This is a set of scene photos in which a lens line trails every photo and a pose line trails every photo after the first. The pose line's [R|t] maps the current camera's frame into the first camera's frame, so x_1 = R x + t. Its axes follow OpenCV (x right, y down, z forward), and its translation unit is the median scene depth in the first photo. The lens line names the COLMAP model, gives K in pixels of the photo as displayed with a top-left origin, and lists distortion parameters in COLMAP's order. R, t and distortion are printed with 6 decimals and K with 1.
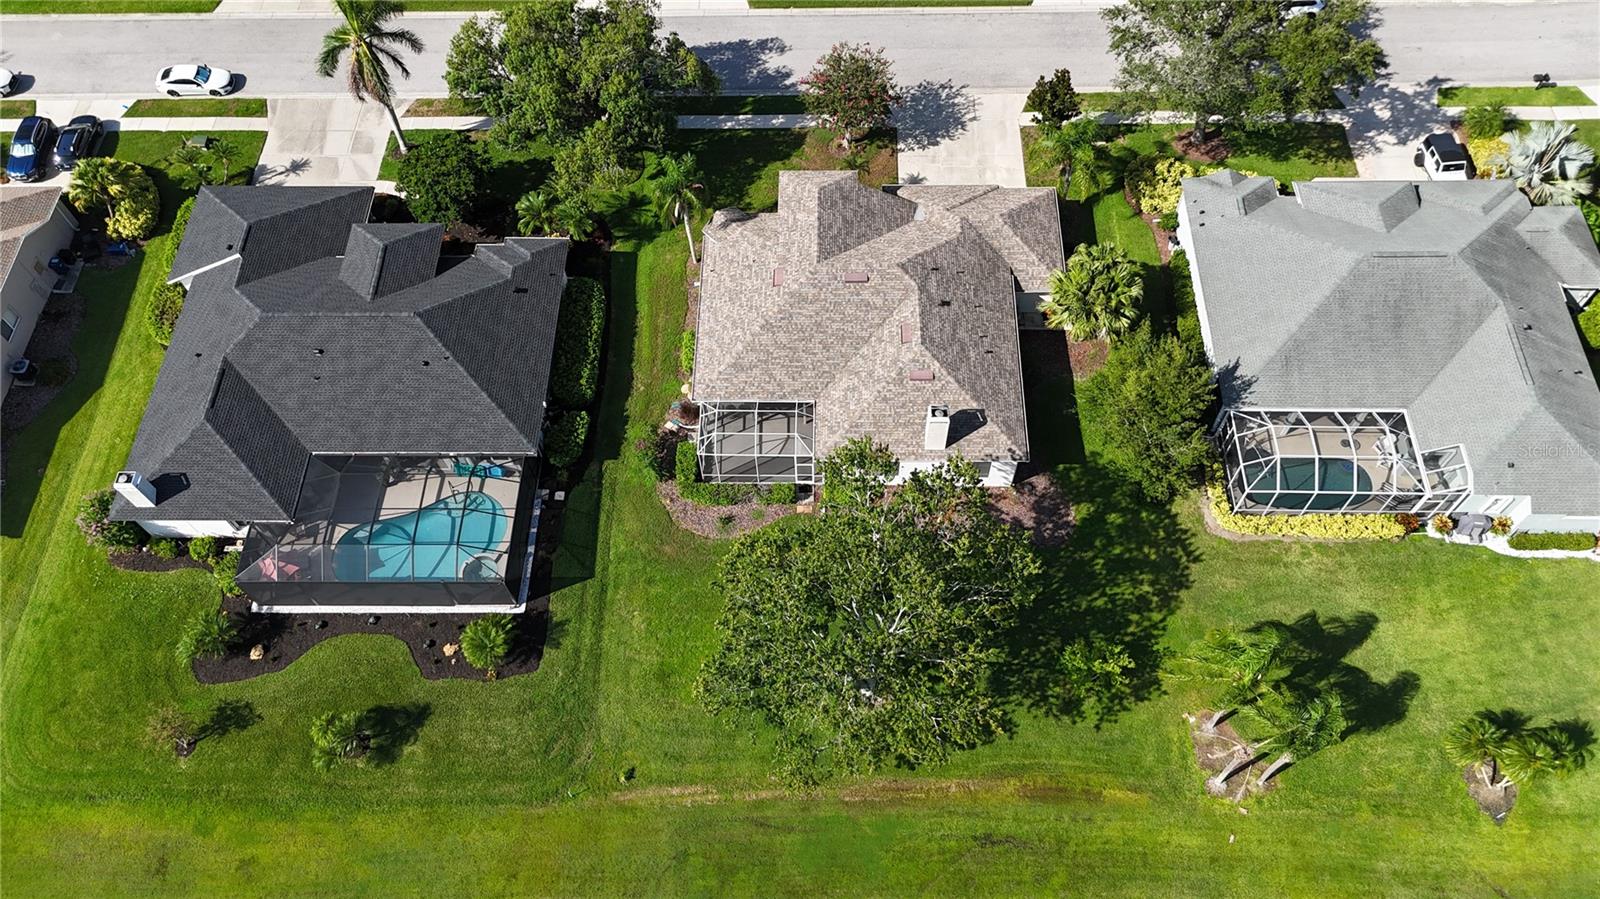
lens RADIAL K [[1197.1, 0, 793.9], [0, 1197.1, 454.2], [0, 0, 1]] dist [0.040767, -0.010998]
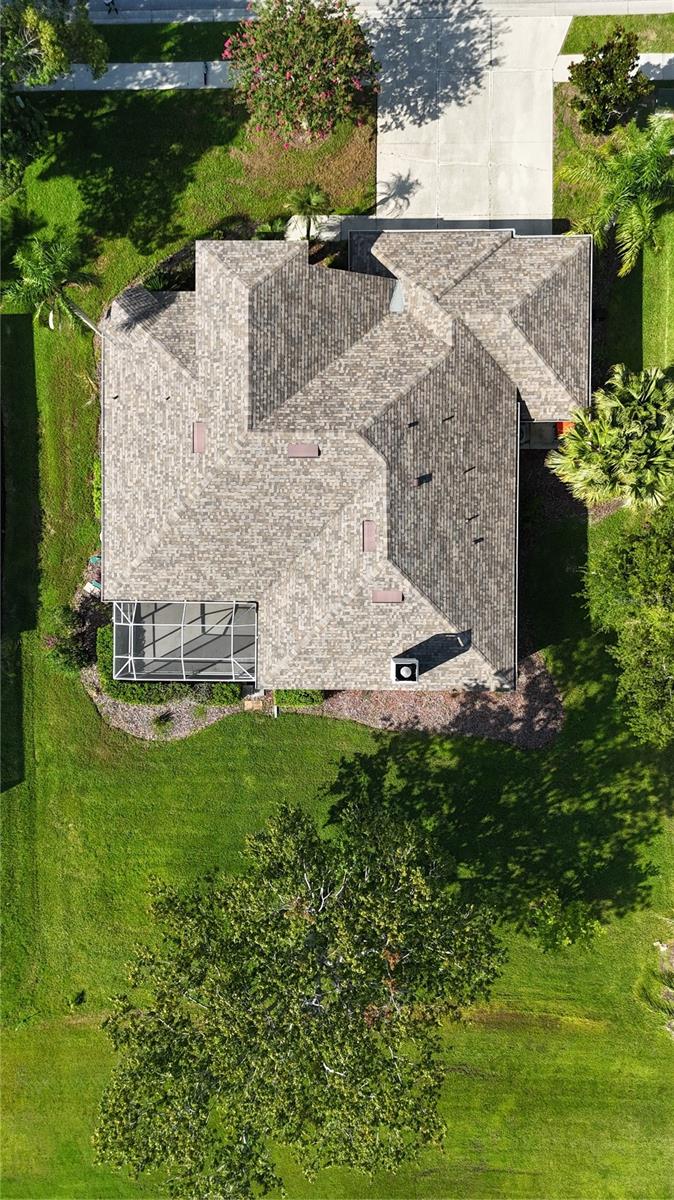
lens RADIAL K [[897.8, 0, 346.8], [0, 897.8, 604.2], [0, 0, 1]] dist [0.040767, -0.010998]
pose [[0.999898, -0.014278, -0.000551, 0.077902], [0.012516, 0.856623, 0.515791, -0.350492], [-0.006892, -0.515745, 0.856714, 0.481944]]
